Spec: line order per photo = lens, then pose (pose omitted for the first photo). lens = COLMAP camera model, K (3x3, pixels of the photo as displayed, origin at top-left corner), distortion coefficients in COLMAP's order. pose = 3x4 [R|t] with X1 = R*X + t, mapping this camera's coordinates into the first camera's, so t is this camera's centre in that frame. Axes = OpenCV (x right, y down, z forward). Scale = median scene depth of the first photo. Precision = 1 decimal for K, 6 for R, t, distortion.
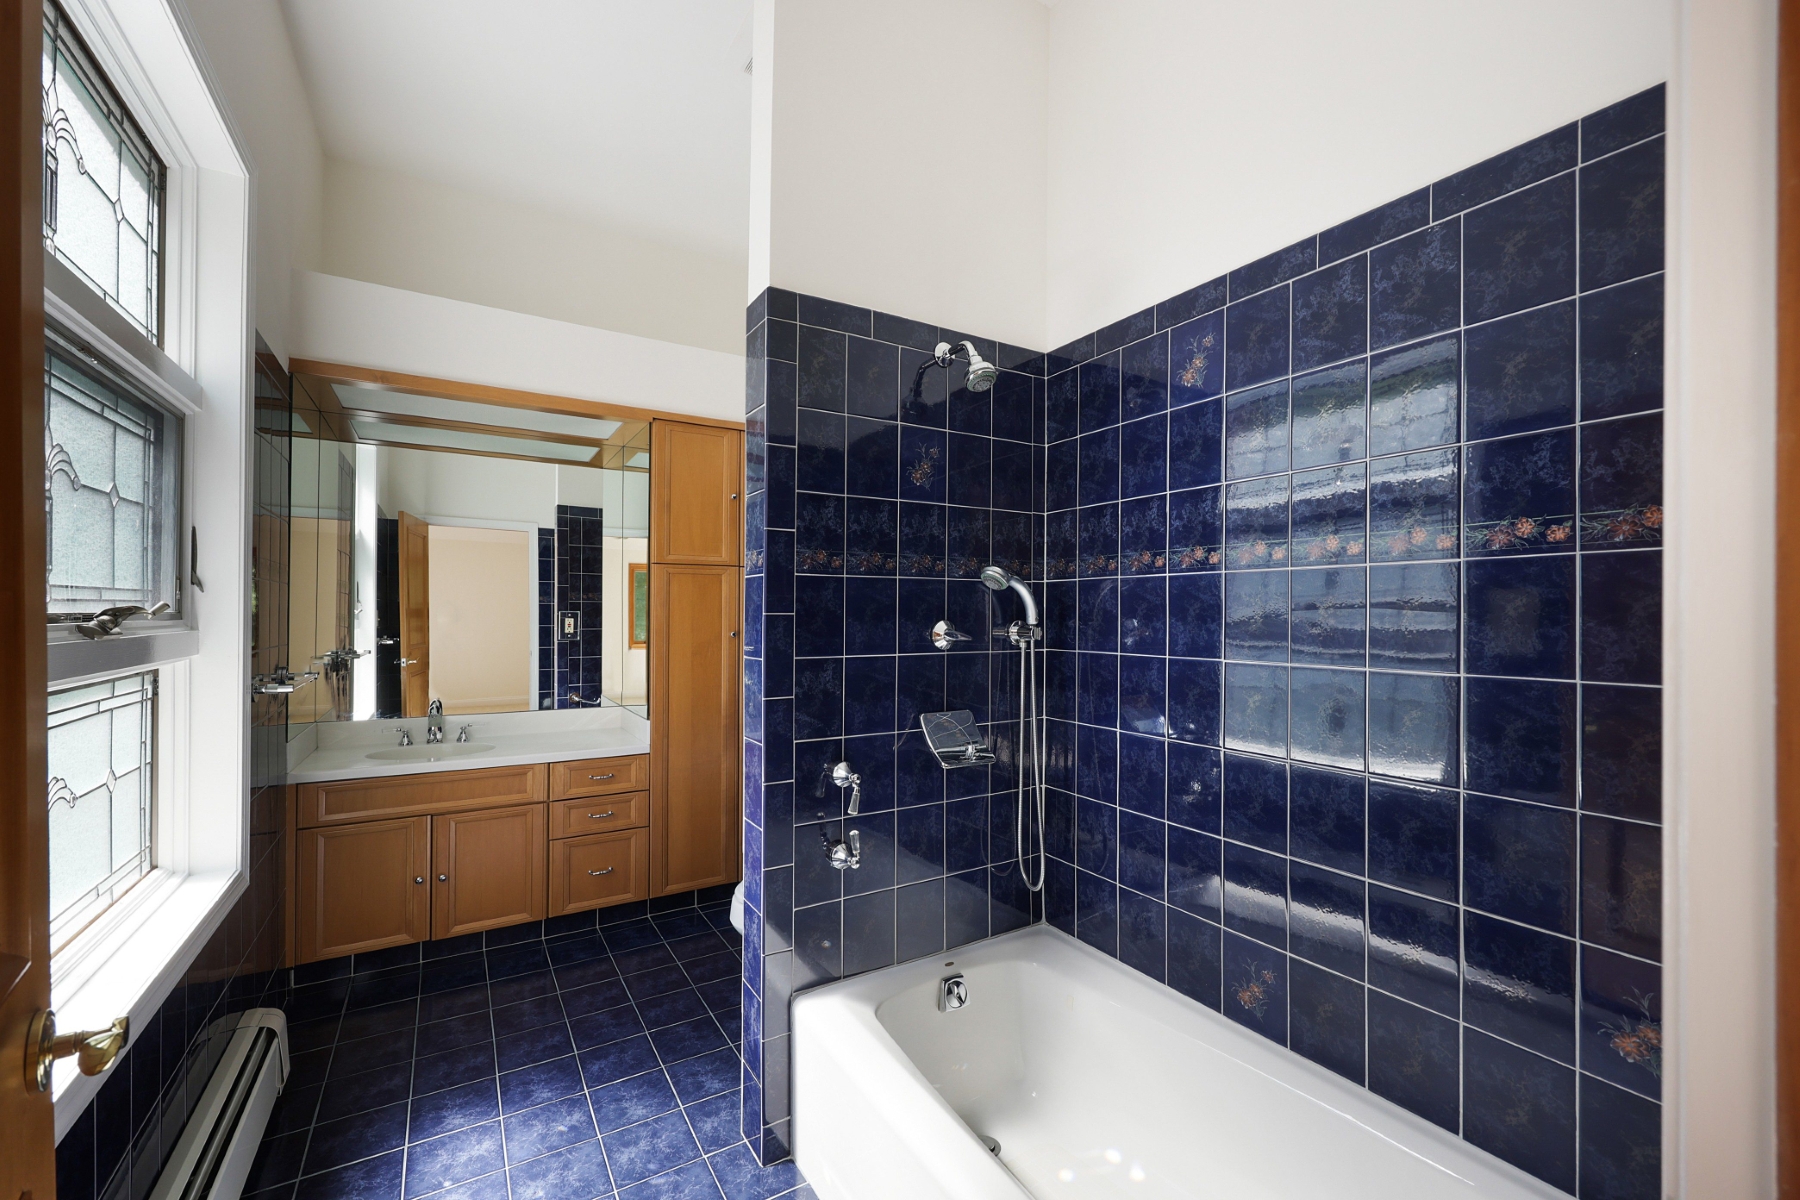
lens RADIAL K [[726.1, 0, 893.7], [0, 726.1, 603.1], [0, 0, 1]] dist [-0.001888, -0.000116]
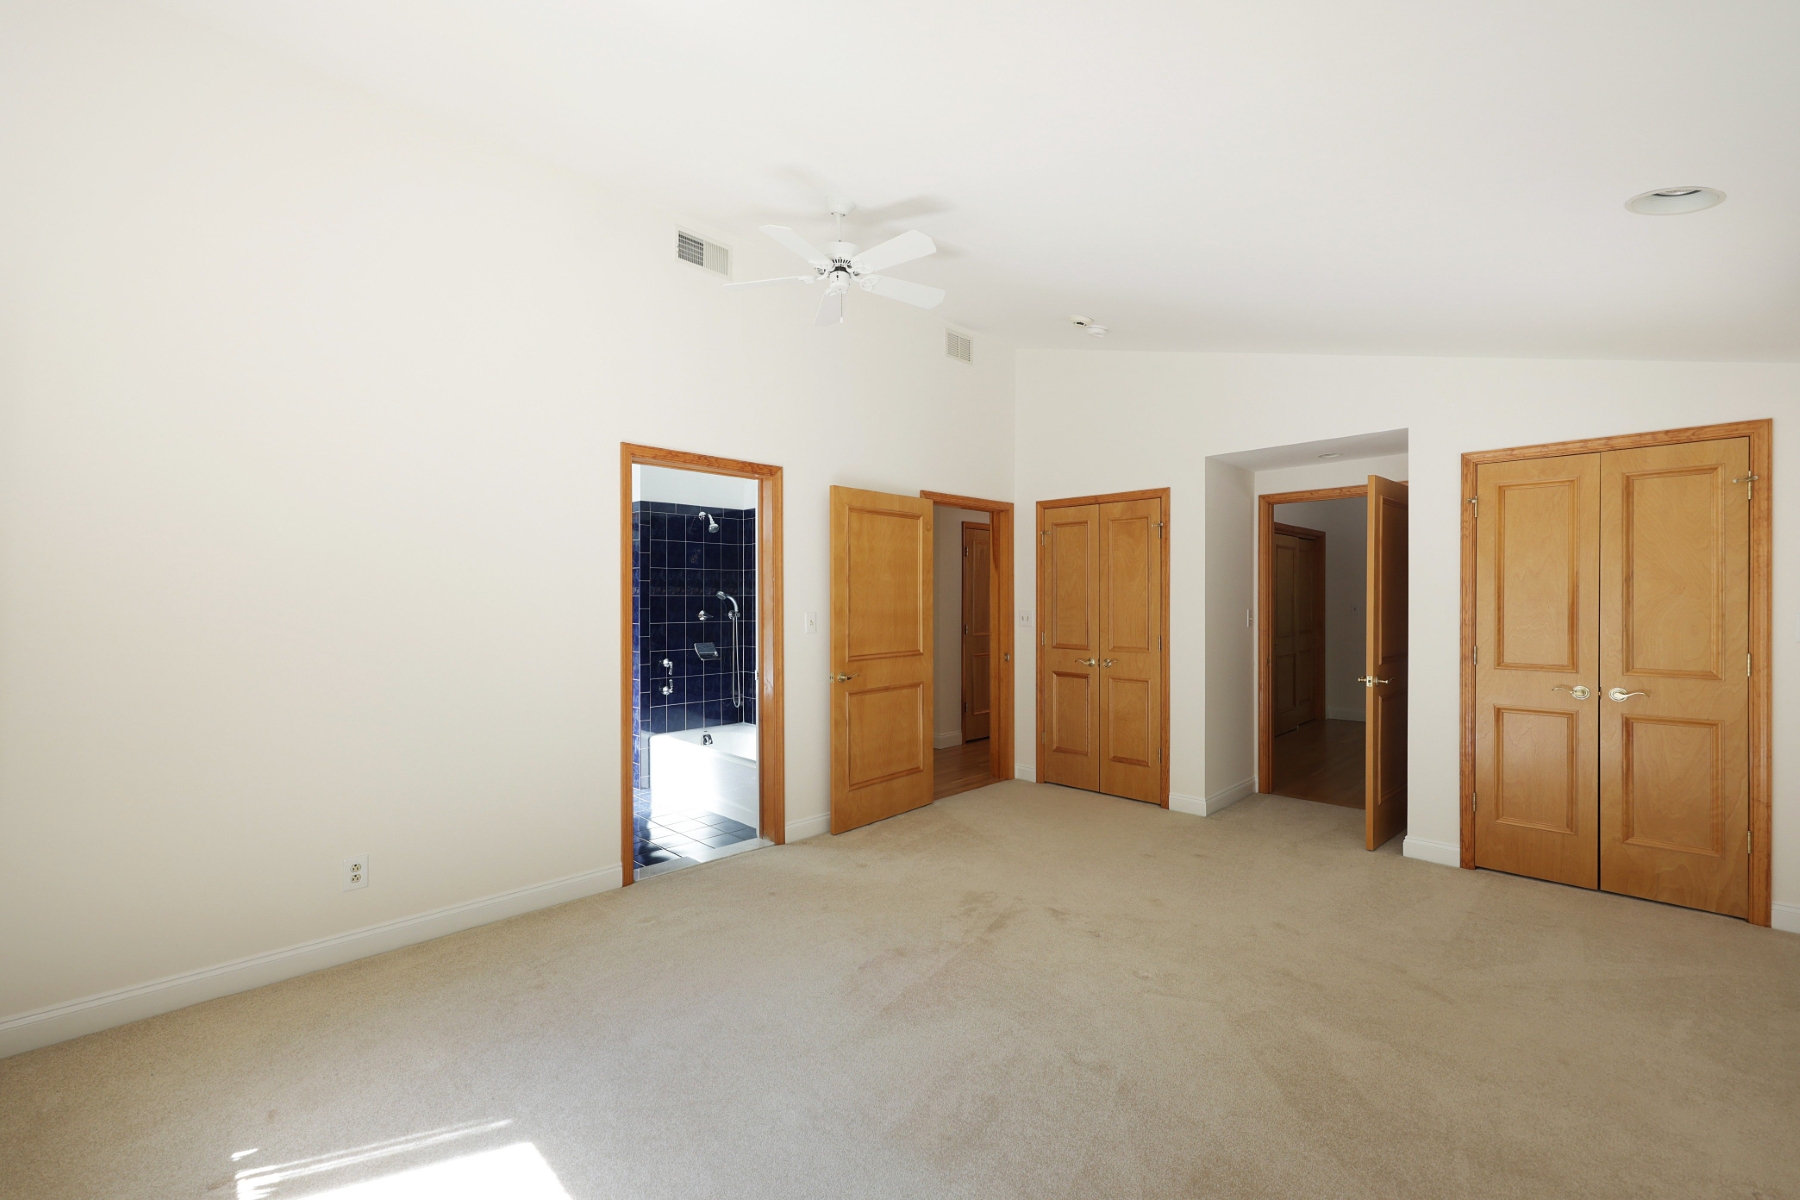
lens RADIAL K [[726.1, 0, 893.7], [0, 726.1, 603.1], [0, 0, 1]] dist [-0.001888, -0.000116]
pose [[0.966462, -0.007243, 0.256706, 0.062135], [0.005616, 0.999959, 0.007072, -0.020937], [-0.256747, -0.005393, 0.966464, -1.943355]]
